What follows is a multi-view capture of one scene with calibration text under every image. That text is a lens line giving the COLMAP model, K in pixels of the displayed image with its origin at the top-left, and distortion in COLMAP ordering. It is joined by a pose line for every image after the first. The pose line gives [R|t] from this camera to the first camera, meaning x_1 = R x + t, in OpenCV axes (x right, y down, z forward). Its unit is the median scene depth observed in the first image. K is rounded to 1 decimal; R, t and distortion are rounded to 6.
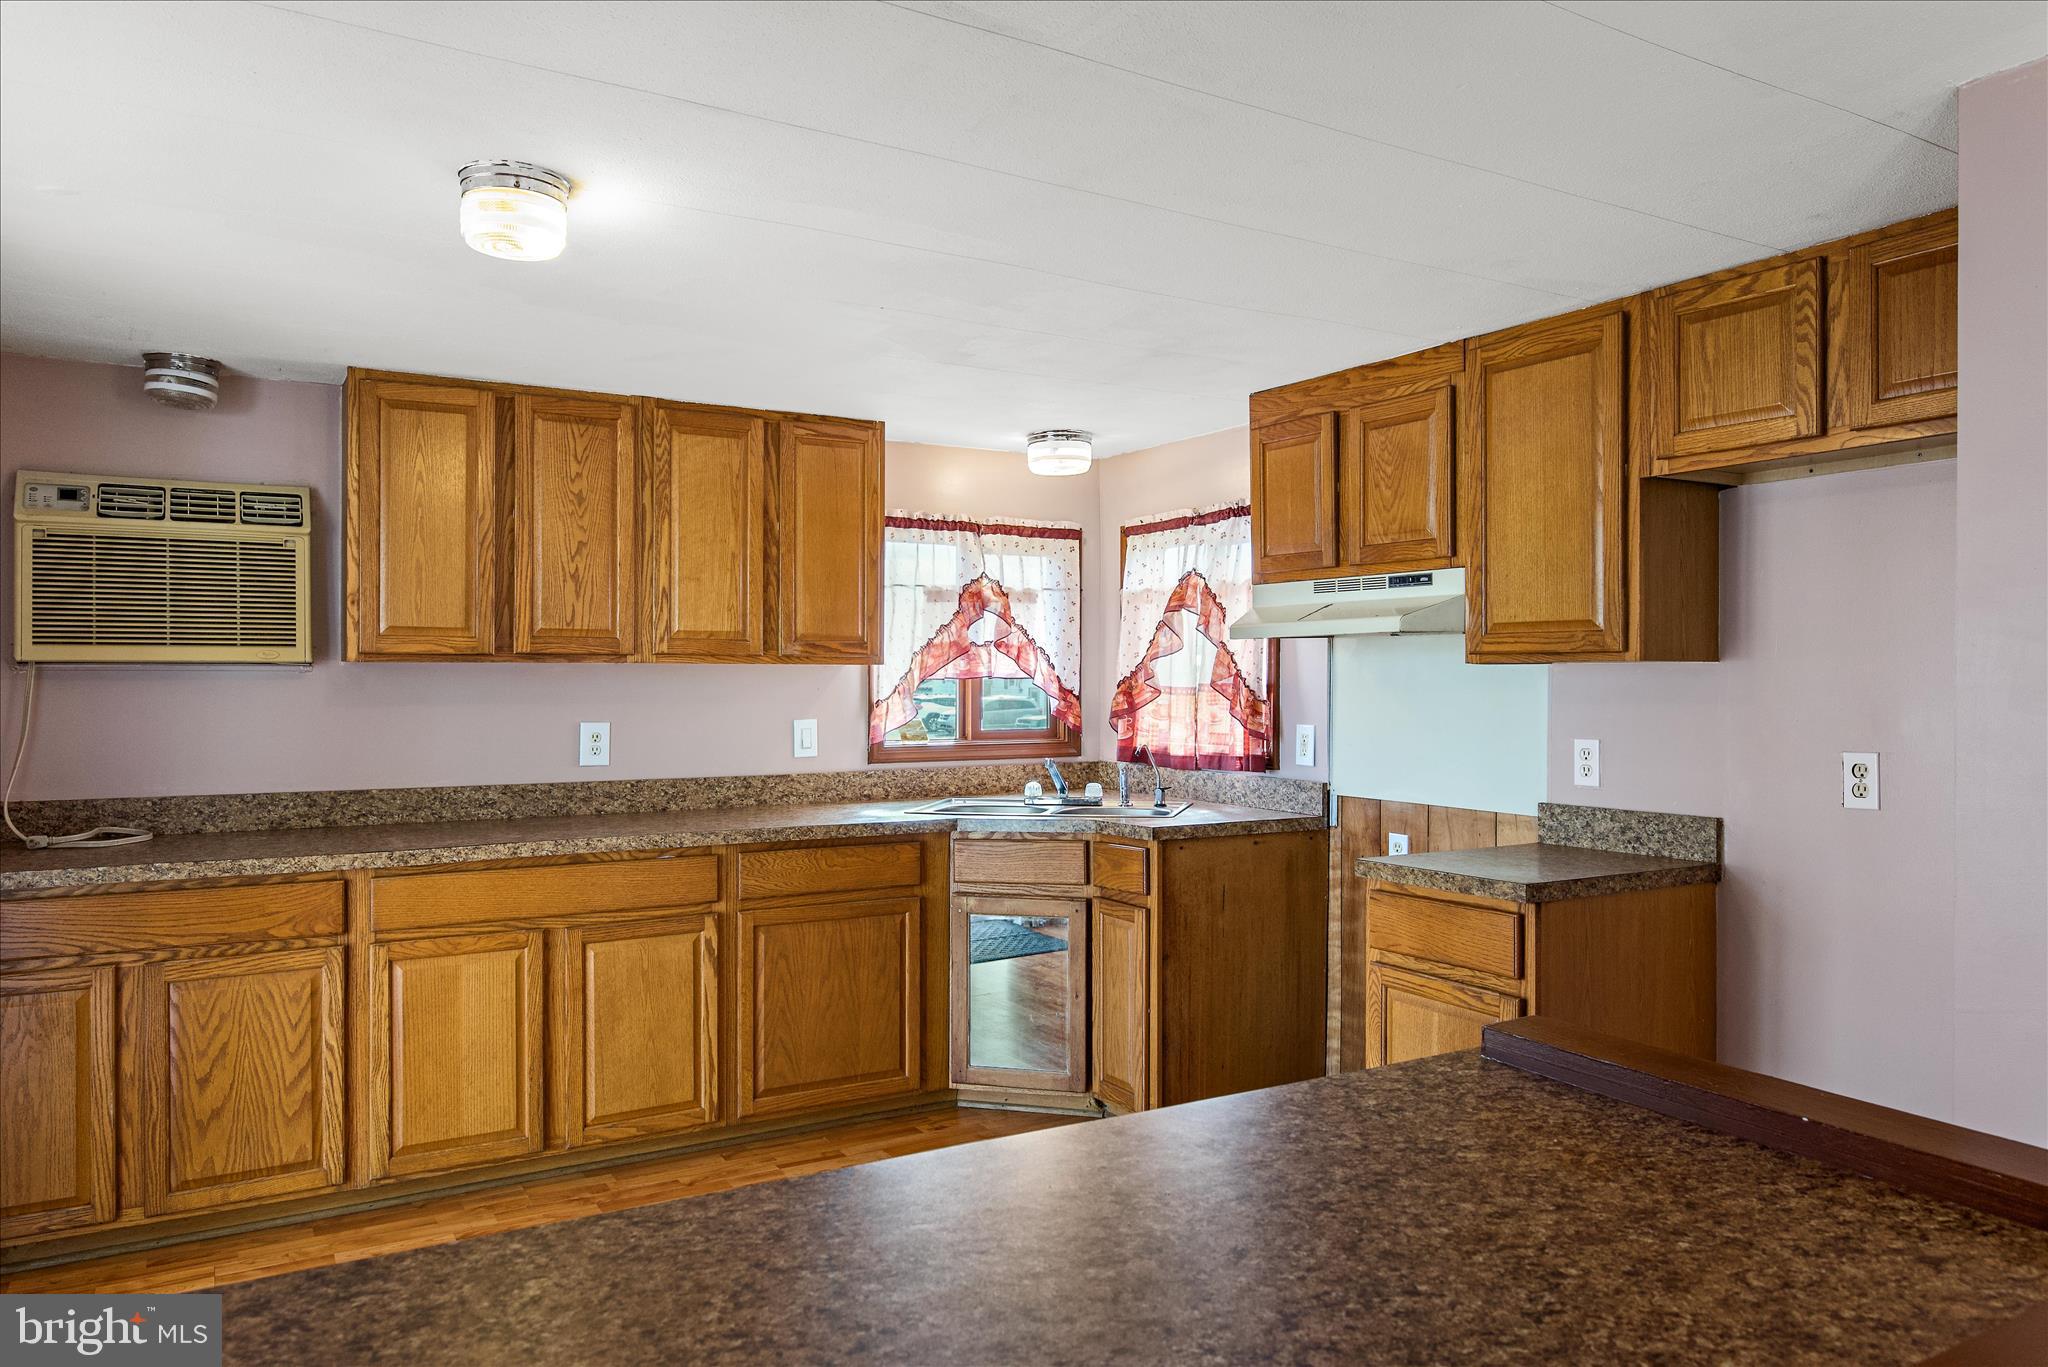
lens RADIAL K [[1484.7, 0, 1094.0], [0, 1484.7, 673.8], [0, 0, 1]] dist [-0.024134, -0.004874]
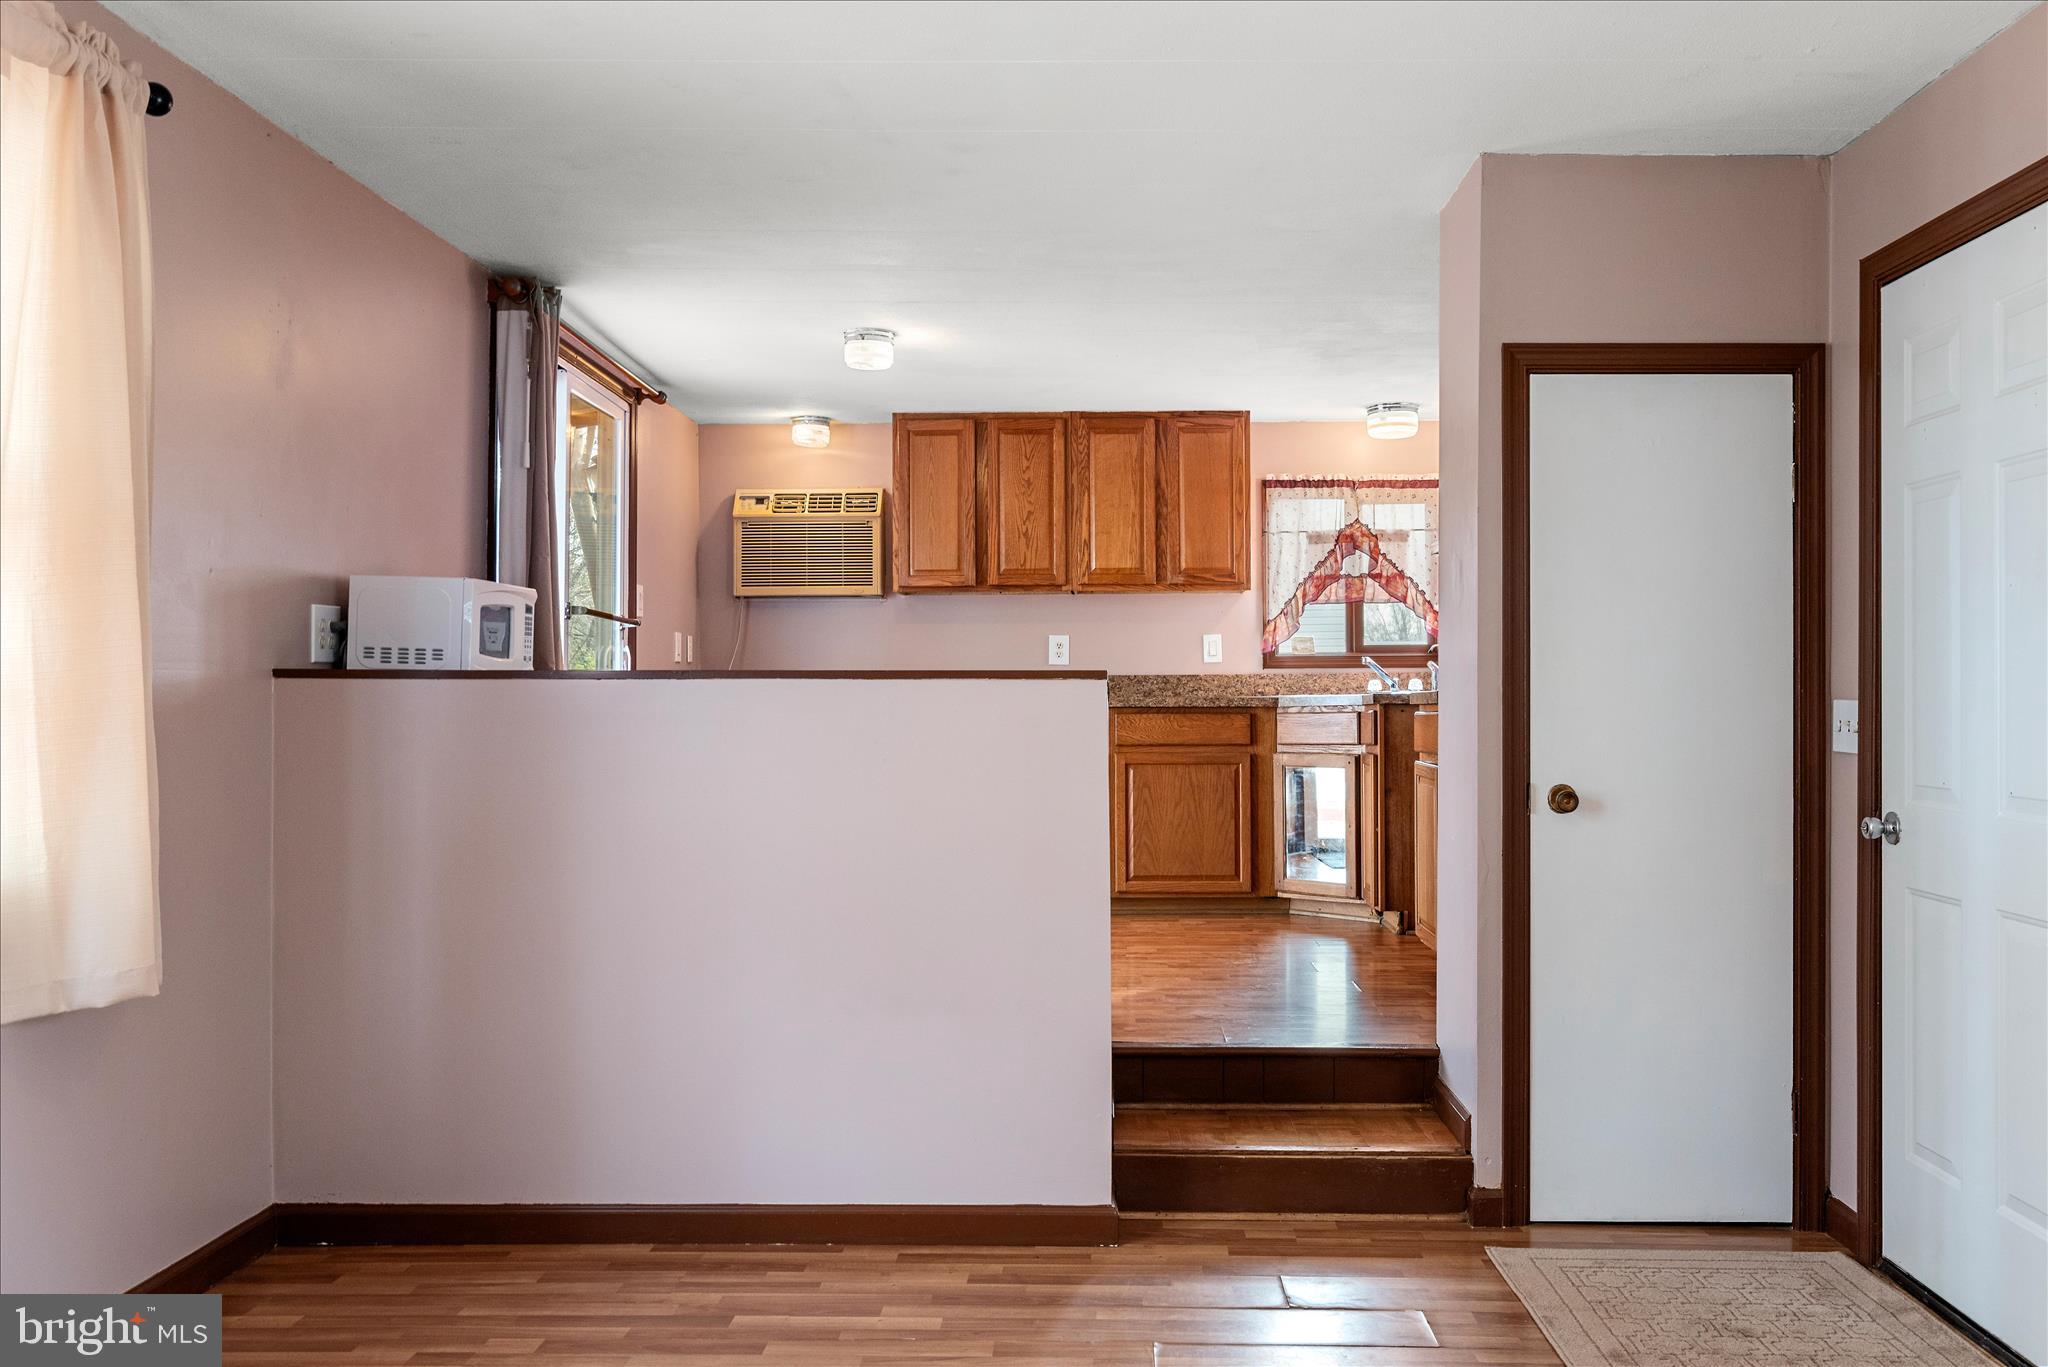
lens RADIAL K [[2075.4, 0, 1025.2], [0, 2075.4, 690.8], [0, 0, 1]] dist [-0.008969, -0.000882]
pose [[0.823364, -0.011443, -0.567398, 0.805609], [0.005655, 0.999912, -0.011959, 0.113222], [0.567486, 0.006638, 0.823357, -0.711794]]
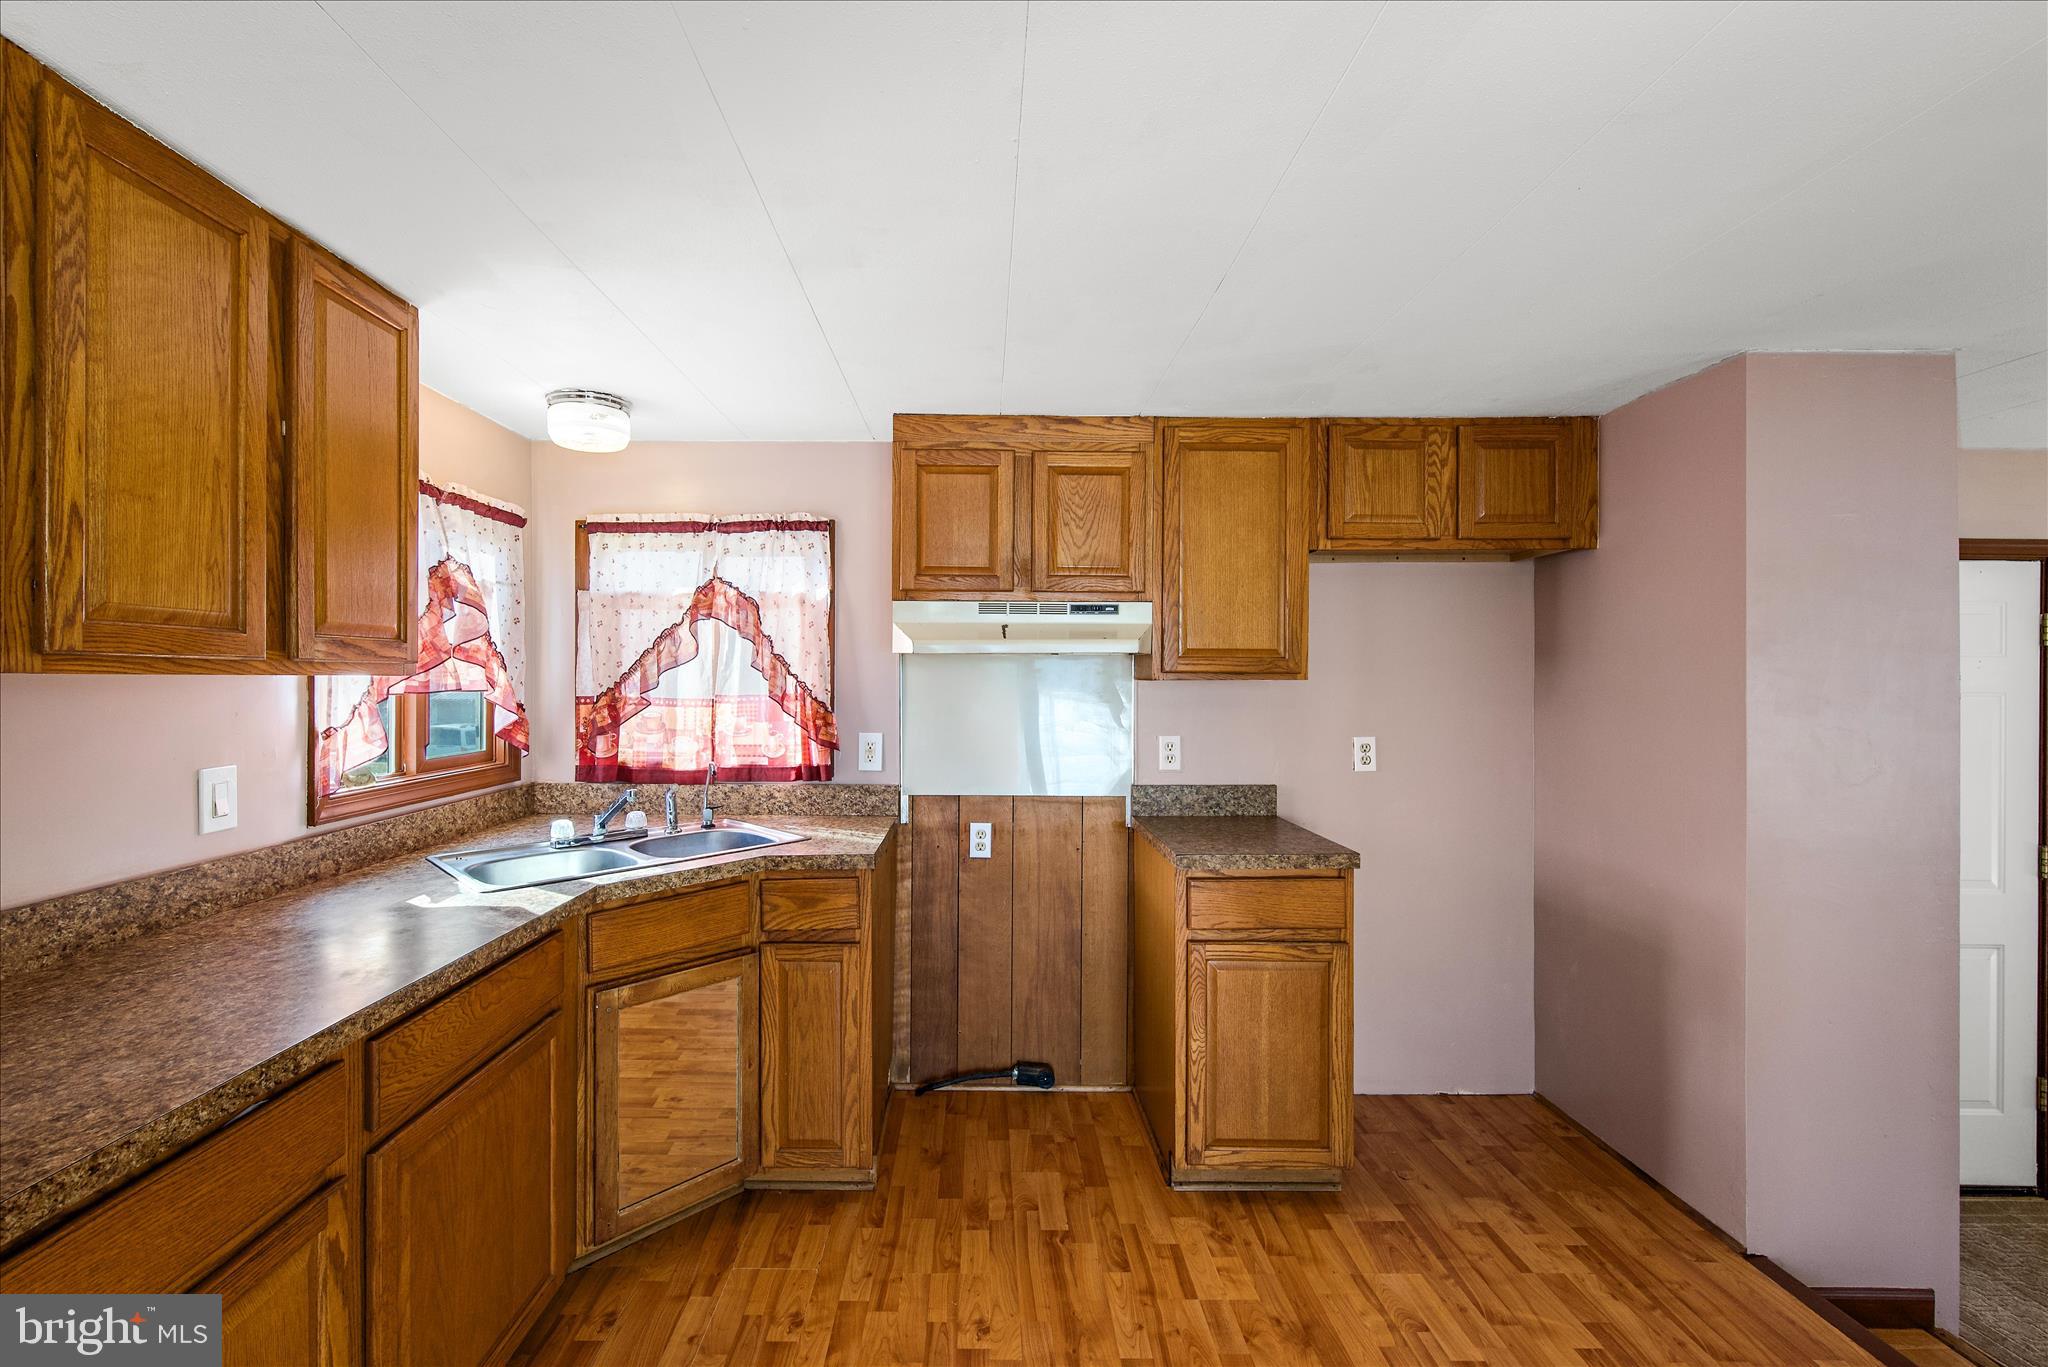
lens RADIAL K [[866.4, 0, 1024.0], [0, 866.4, 683.5], [0, 0, 1]] dist [-0.002286, -0.000073]
pose [[0.513133, -0.003788, 0.858301, -0.354959], [-0.006012, 0.999950, 0.008008, -0.007730], [-0.858288, -0.009269, 0.513085, 0.602866]]
